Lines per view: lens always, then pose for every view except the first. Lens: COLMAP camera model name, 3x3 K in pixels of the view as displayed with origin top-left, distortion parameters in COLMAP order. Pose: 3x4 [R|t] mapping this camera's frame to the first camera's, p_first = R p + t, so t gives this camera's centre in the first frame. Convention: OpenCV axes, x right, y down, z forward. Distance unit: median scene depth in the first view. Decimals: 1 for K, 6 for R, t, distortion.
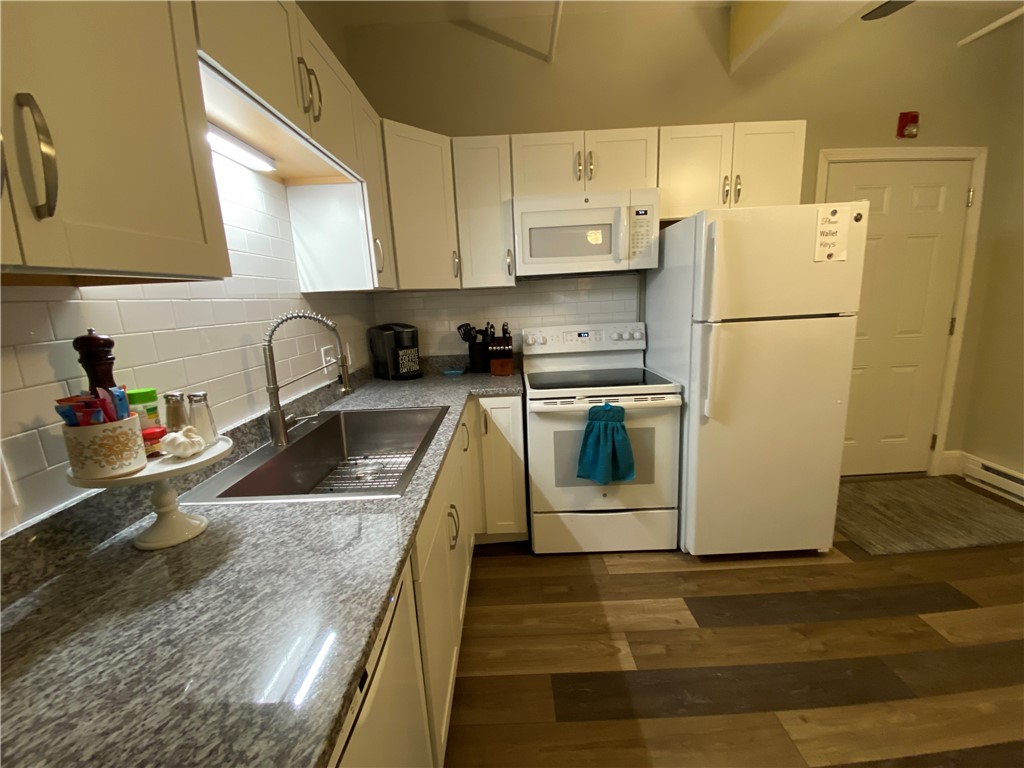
lens RADIAL K [[413.0, 0, 508.1], [0, 413.0, 377.0], [0, 0, 1]] dist [-0.010866, -0.004652]
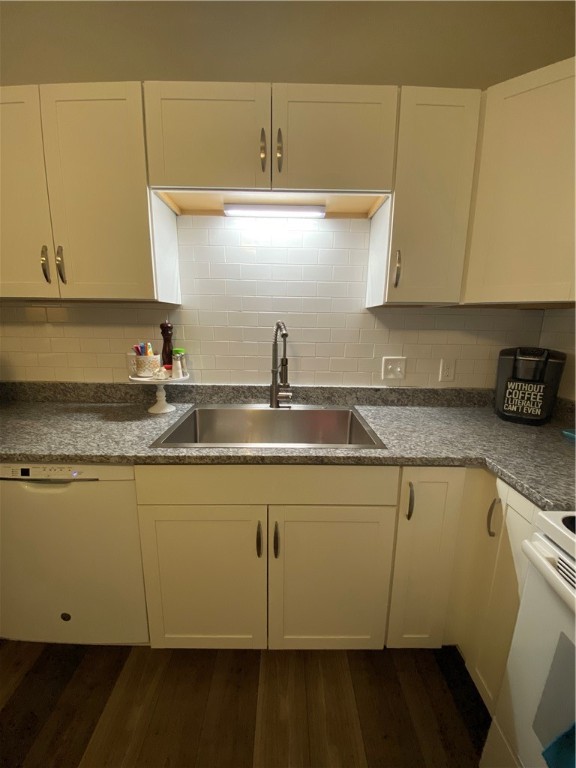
lens RADIAL K [[309.7, 0, 284.4], [0, 309.7, 379.8], [0, 0, 1]] dist [-0.010866, -0.004652]
pose [[0.000701, 0.230971, -0.972960, 0.364247], [-0.199000, 0.953533, 0.226216, -0.136525], [0.979999, 0.193461, 0.046631, 0.653404]]
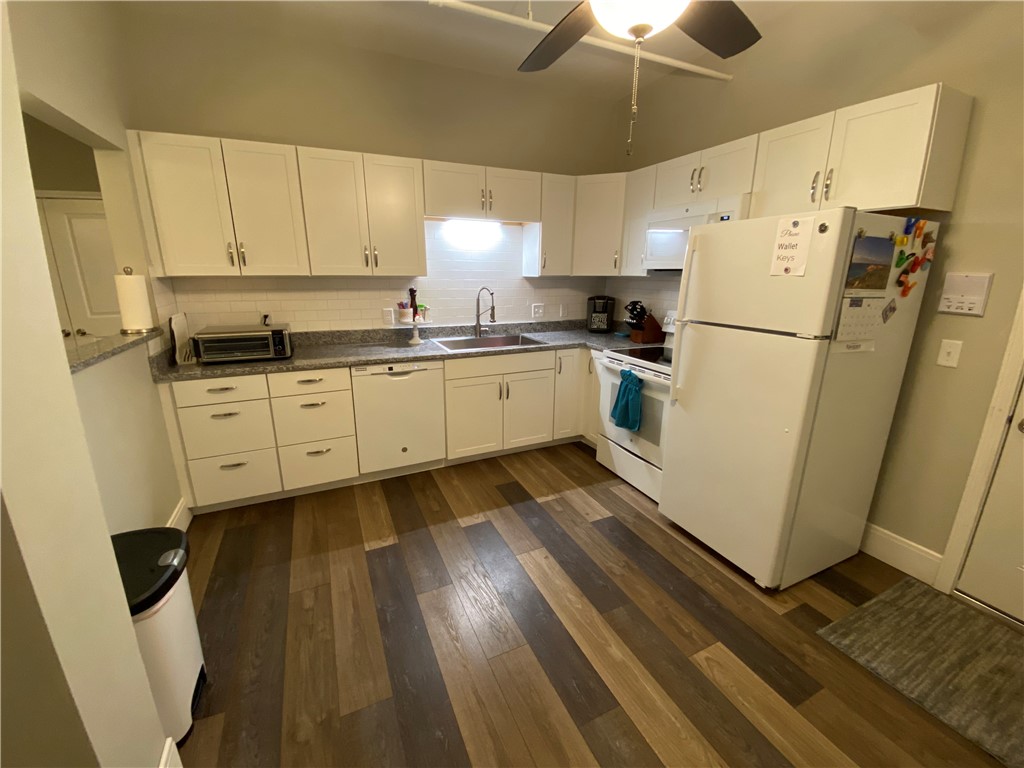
lens RADIAL K [[413.0, 0, 505.7], [0, 413.0, 383.5], [0, 0, 1]] dist [-0.010866, -0.004652]
pose [[0.412754, 0.287051, -0.864428, 1.230683], [-0.194232, 0.954952, 0.224368, -0.116559], [0.889892, 0.075291, 0.449915, 0.017121]]
